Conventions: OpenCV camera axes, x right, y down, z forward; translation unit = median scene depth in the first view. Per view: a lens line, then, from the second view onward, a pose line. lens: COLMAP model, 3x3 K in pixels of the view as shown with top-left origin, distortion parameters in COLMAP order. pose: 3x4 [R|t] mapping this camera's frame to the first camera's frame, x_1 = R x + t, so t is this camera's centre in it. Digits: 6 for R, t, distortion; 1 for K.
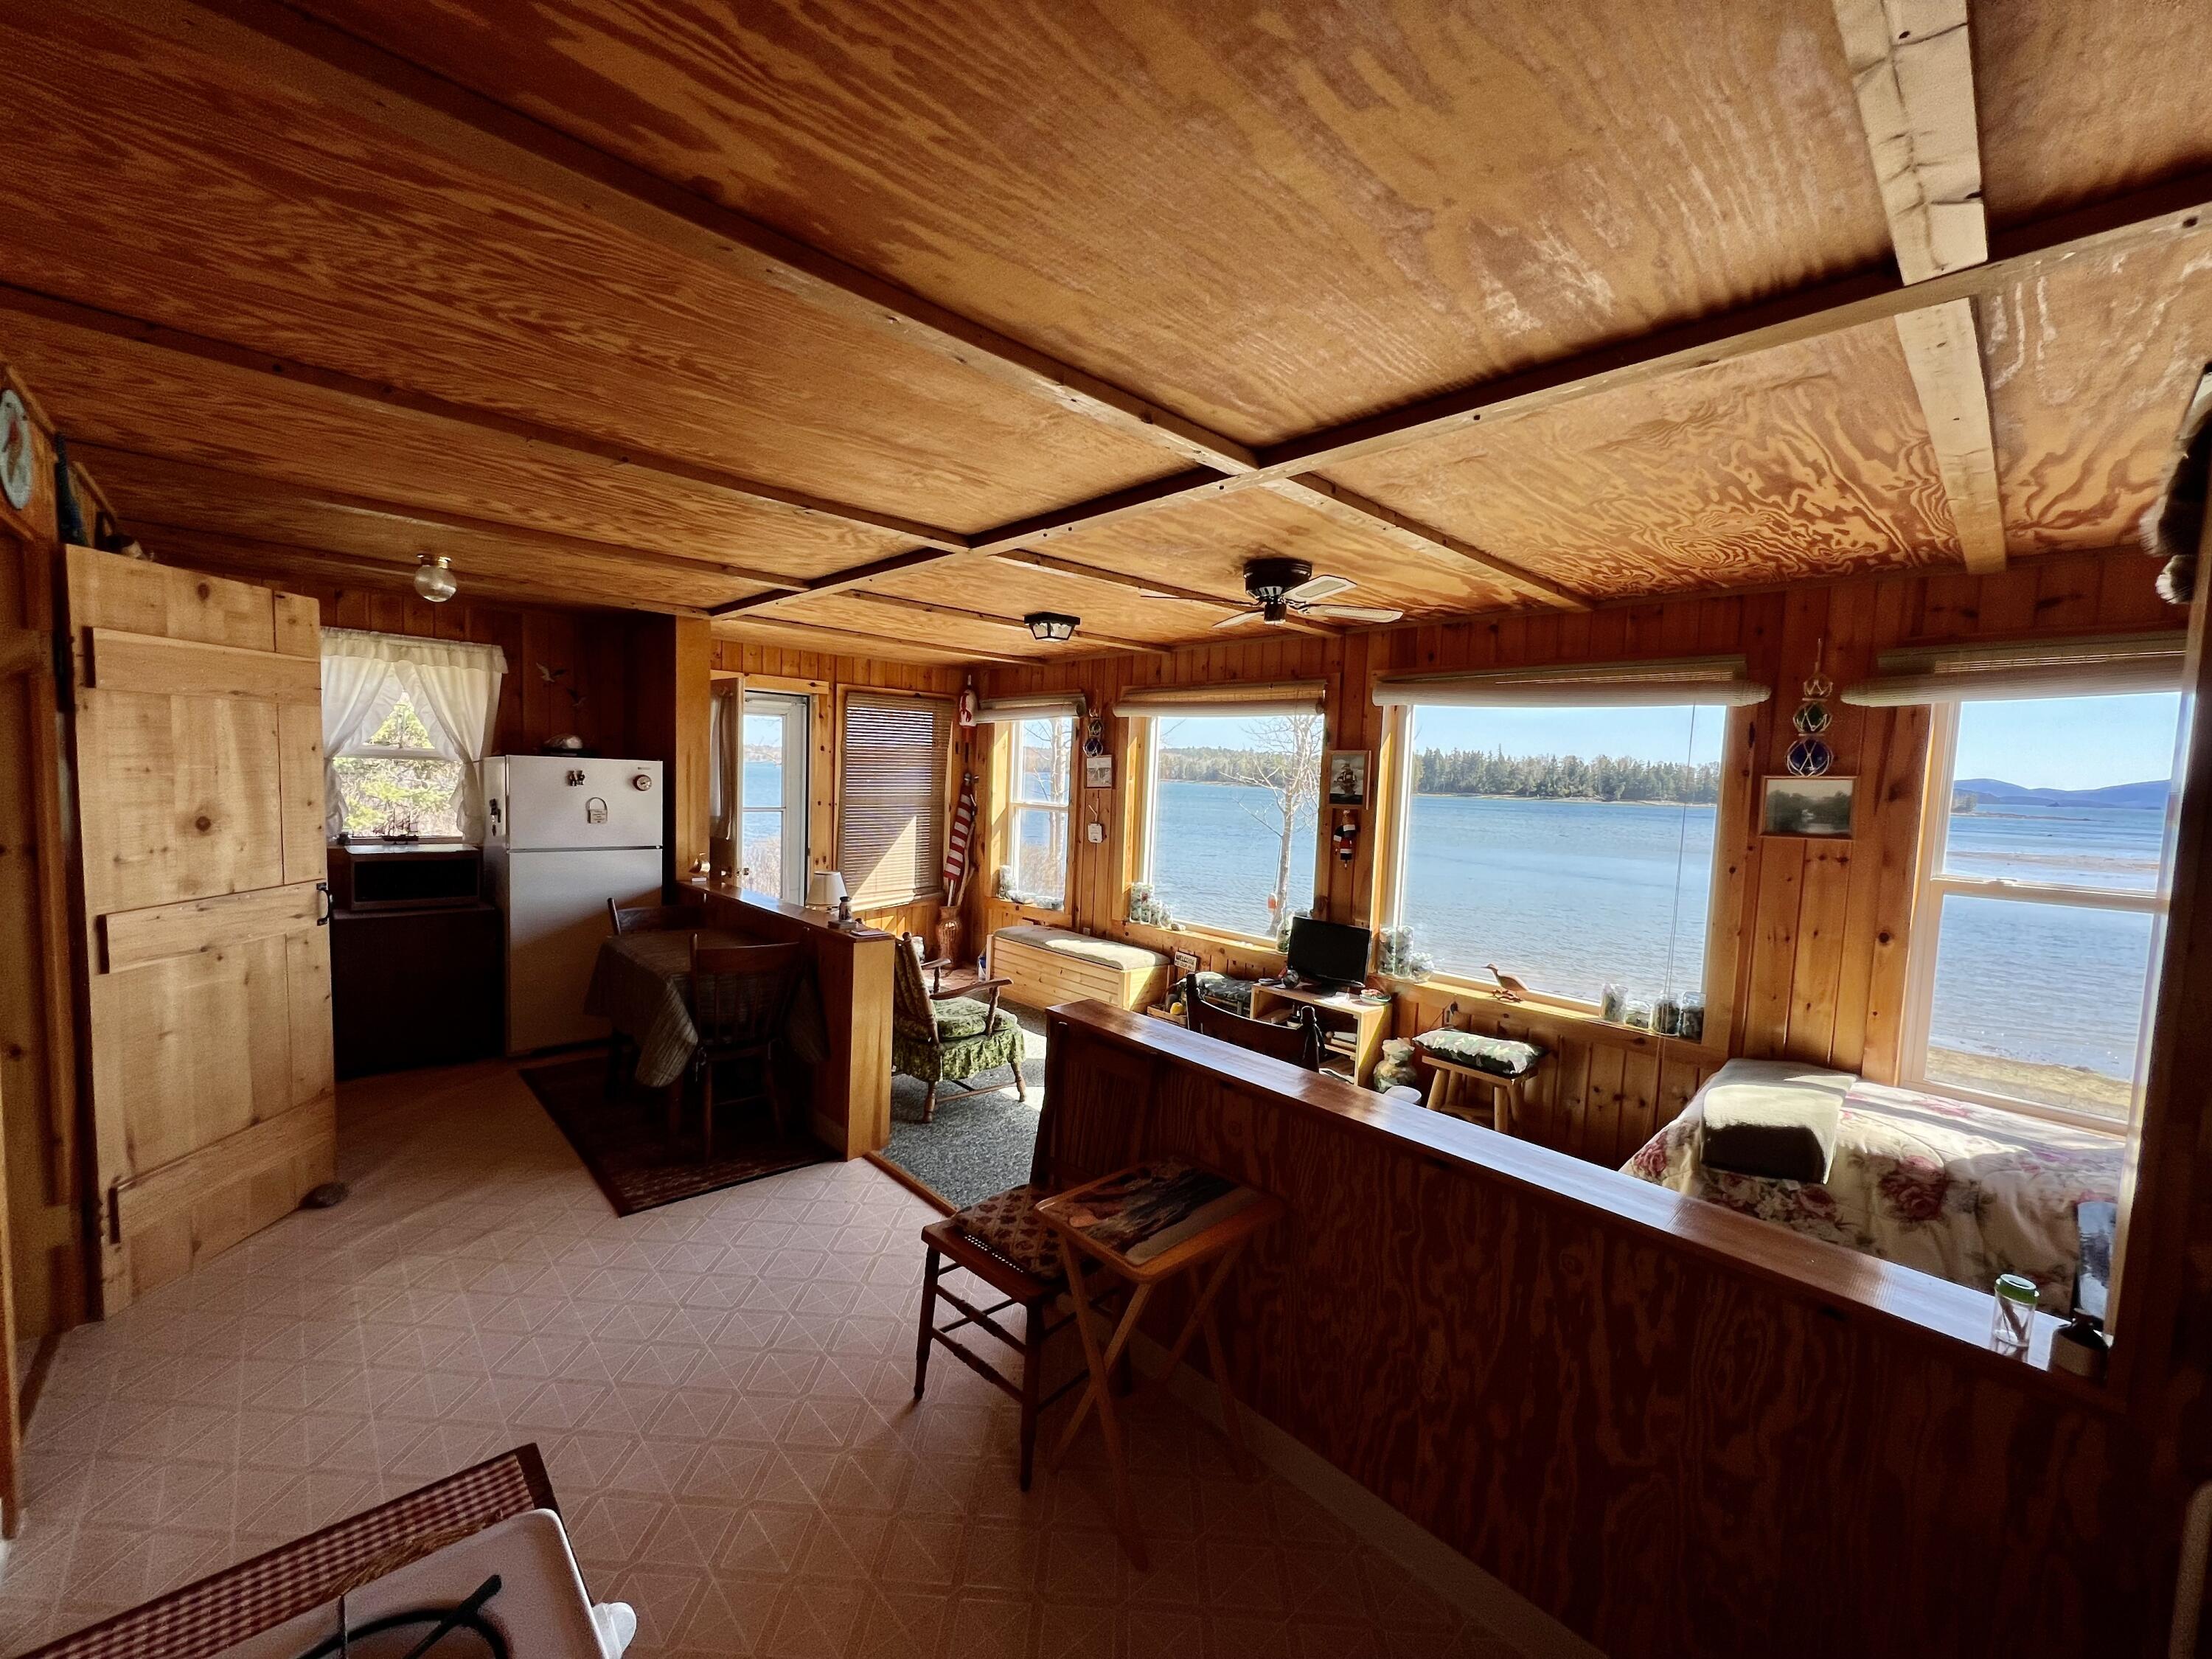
lens RADIAL K [[882.7, 0, 1106.4], [0, 882.7, 831.3], [0, 0, 1]] dist [-0.002566, 0.000246]
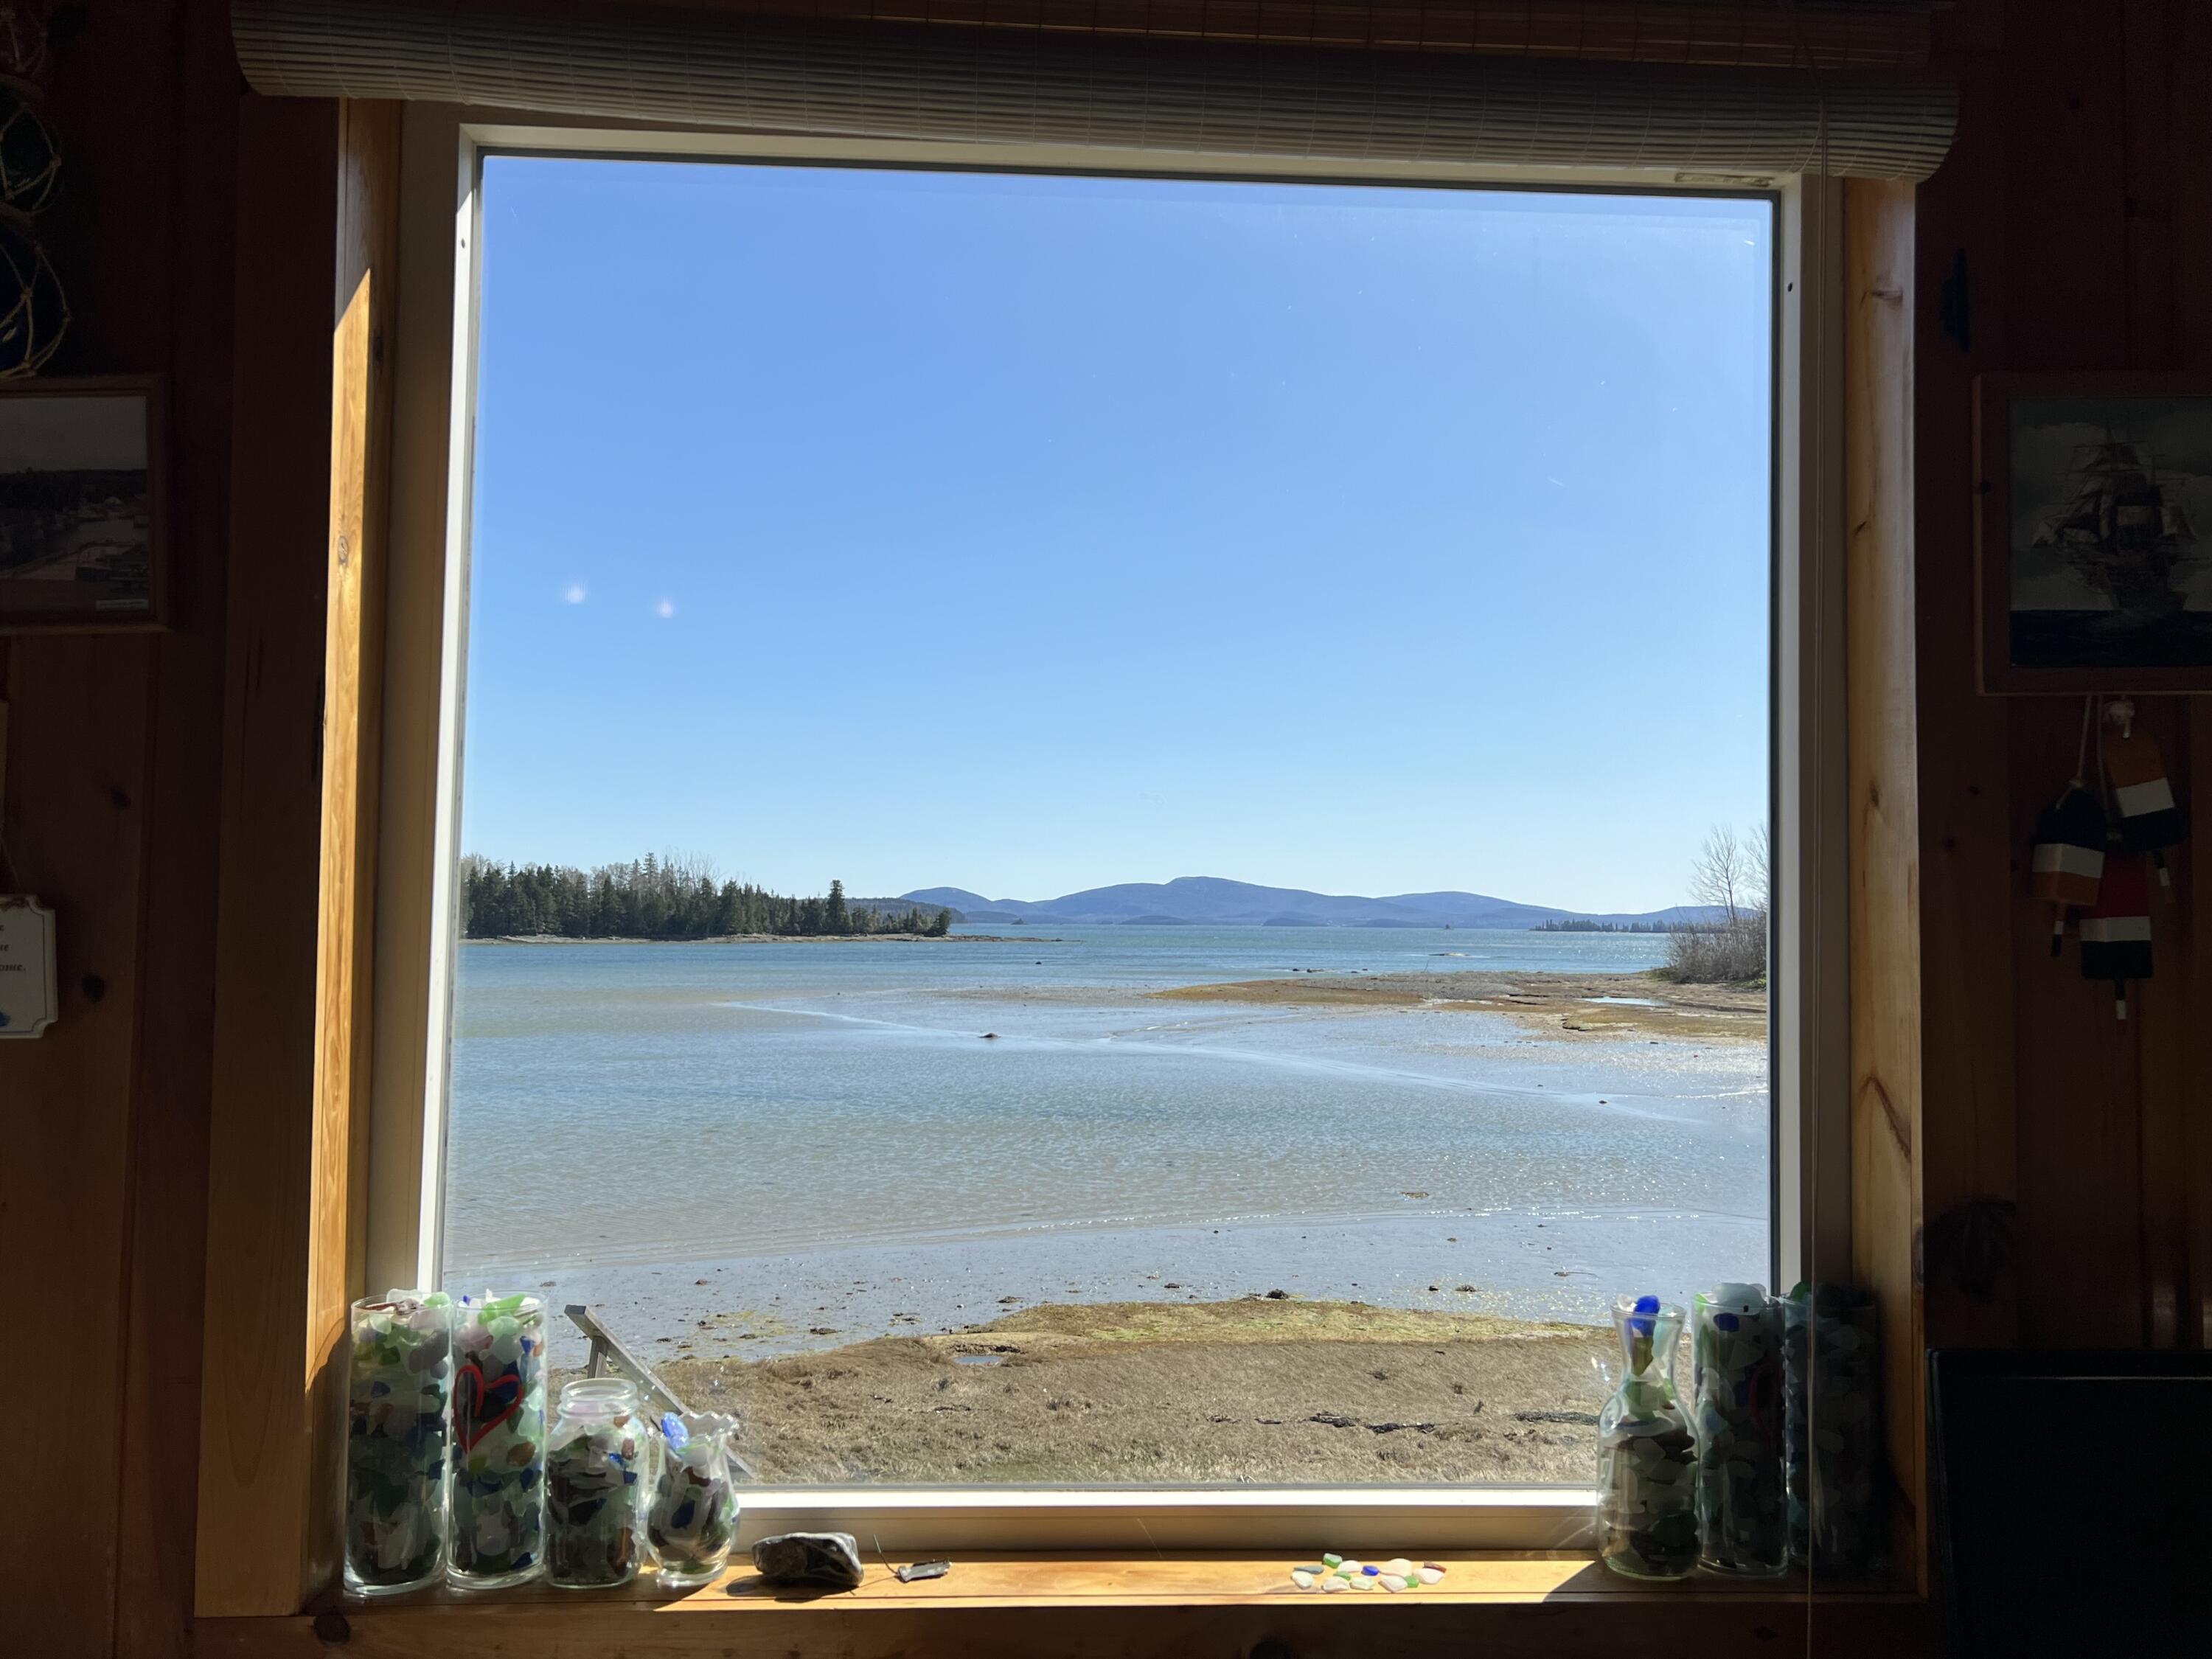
lens RADIAL K [[1820.4, 0, 1110.4], [0, 1820.4, 843.6], [0, 0, 1]] dist [0.037548, -0.011562]
pose [[0.644874, 0.003282, 0.764282, -0.155055], [0.065960, 0.996021, -0.059932, 0.014717], [-0.761438, 0.089061, 0.642091, 0.956379]]
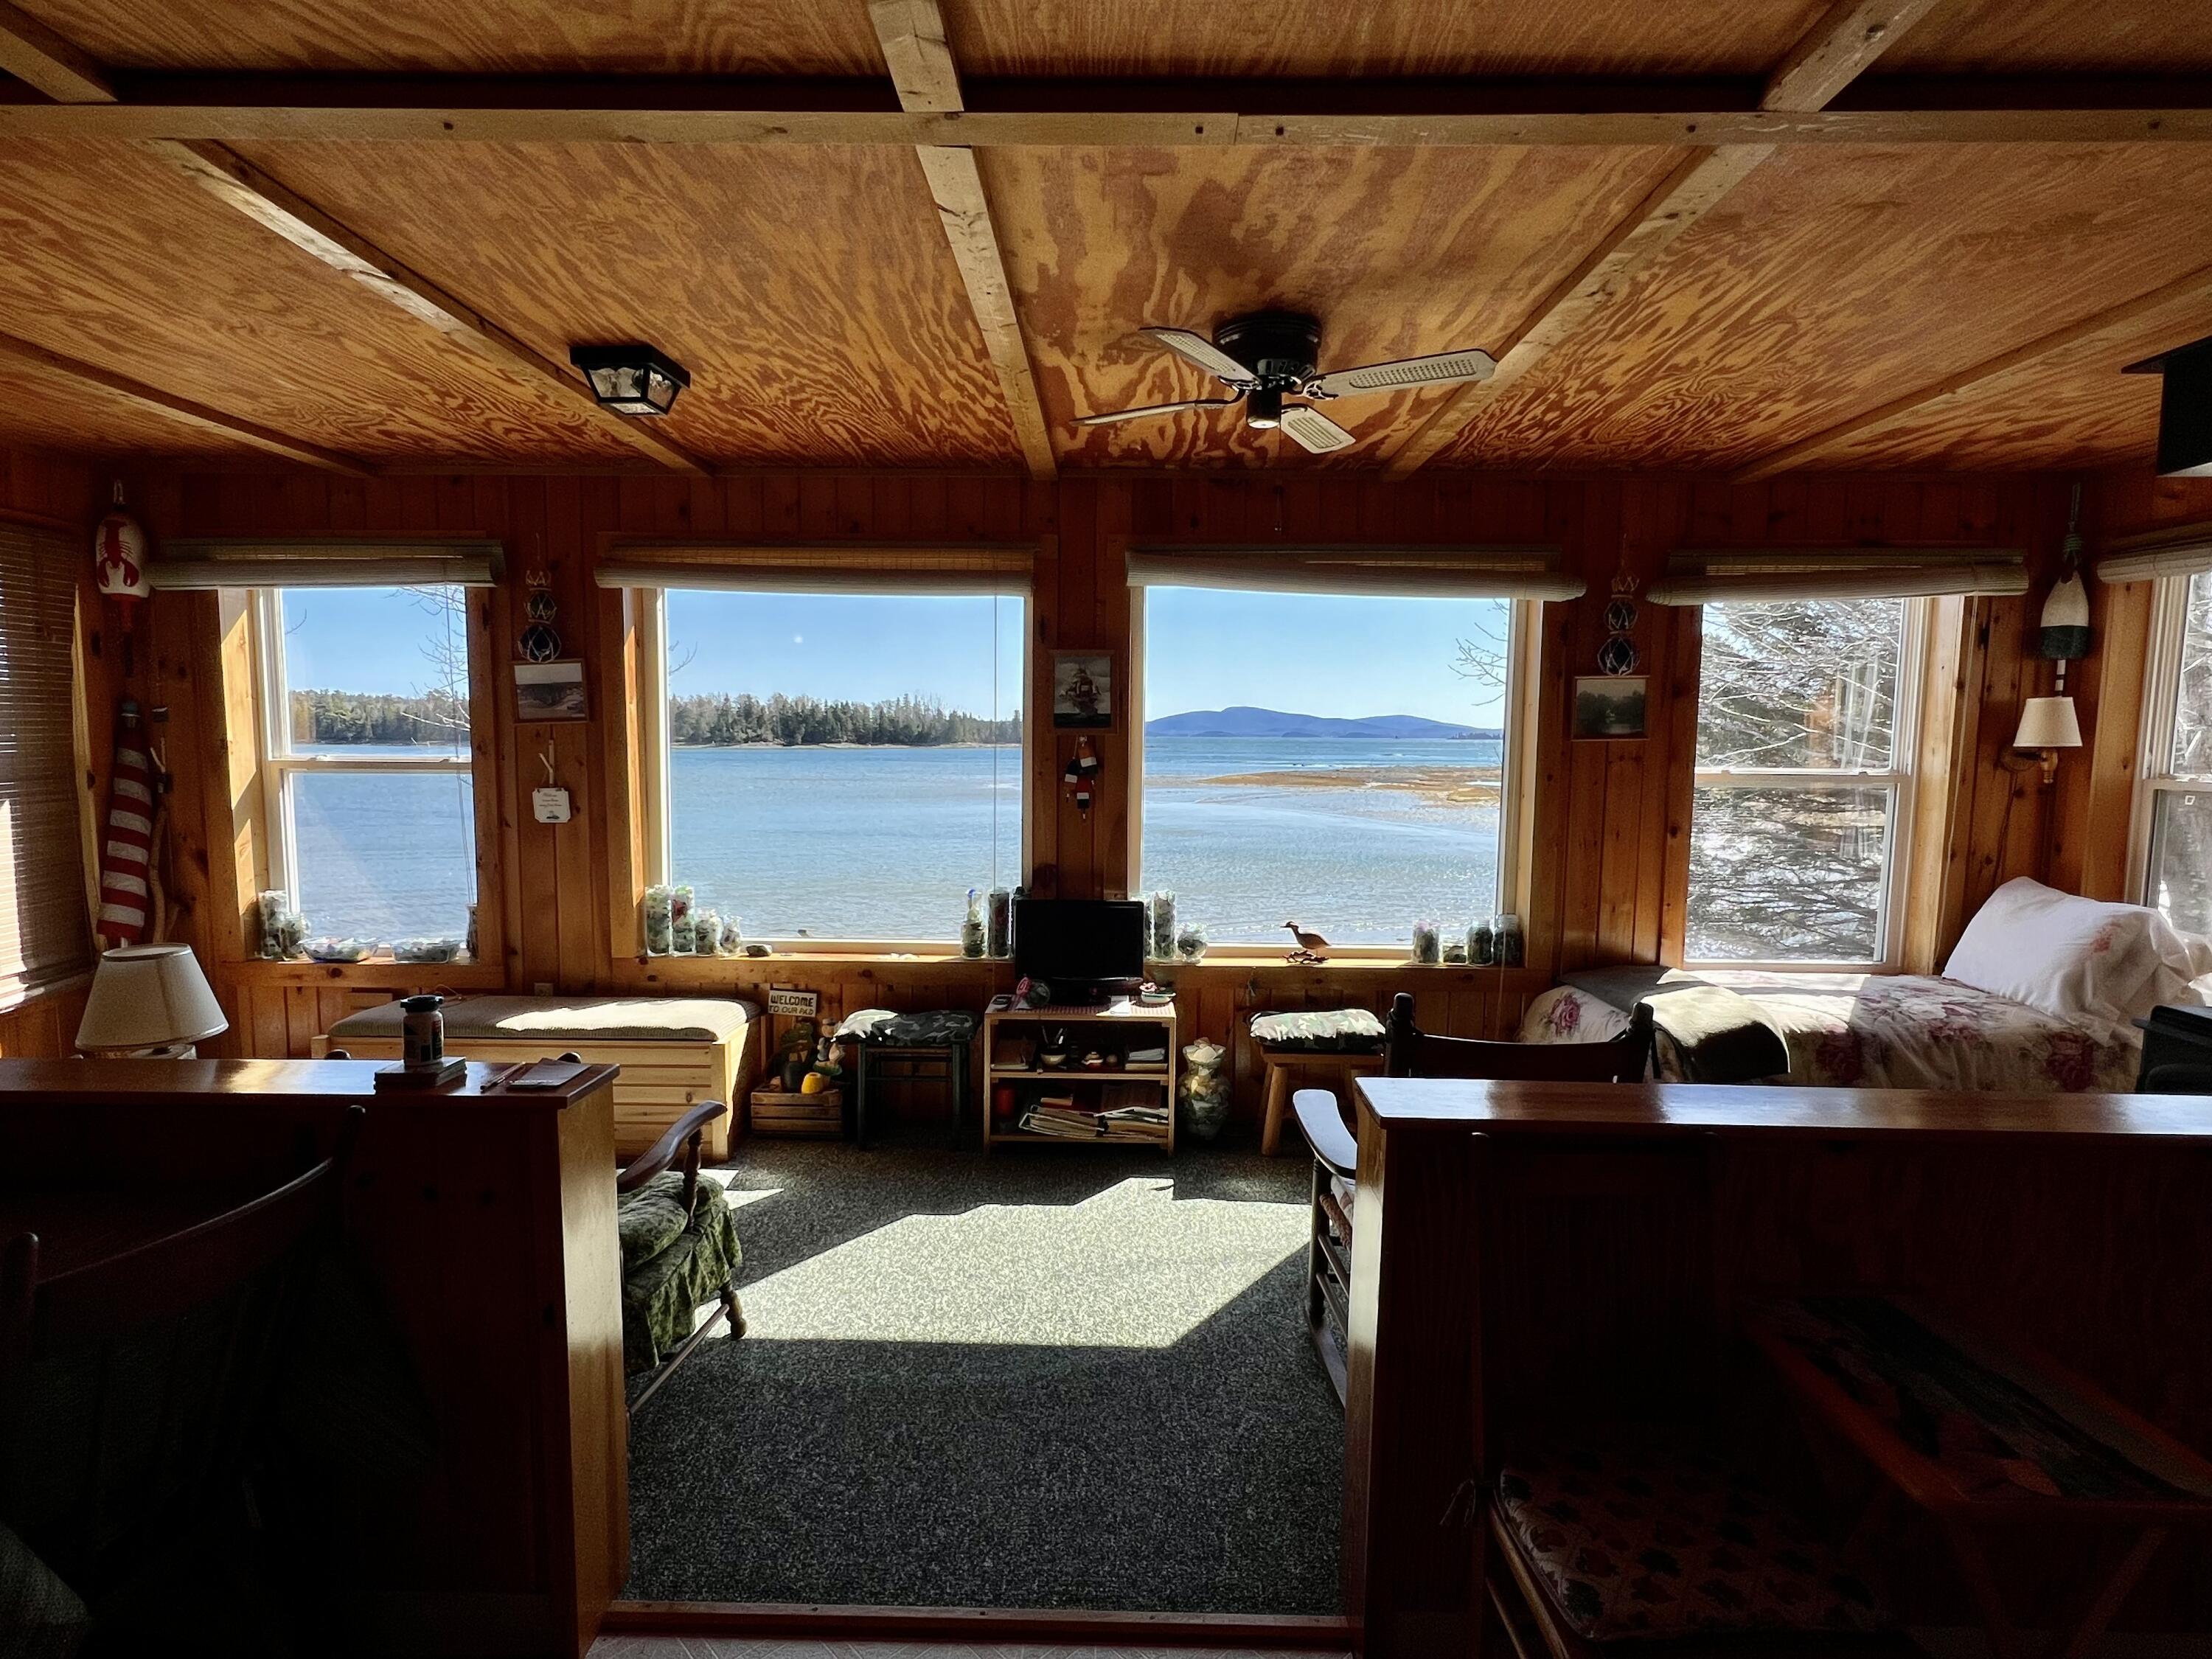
lens RADIAL K [[1096.4, 0, 1107.5], [0, 1096.4, 838.2], [0, 0, 1]] dist [-0.000714, -0.000657]
pose [[0.694903, -0.097337, 0.712486, -0.350055], [0.065601, 0.995246, 0.071984, -0.005268], [-0.716105, -0.003282, 0.697985, 0.399848]]
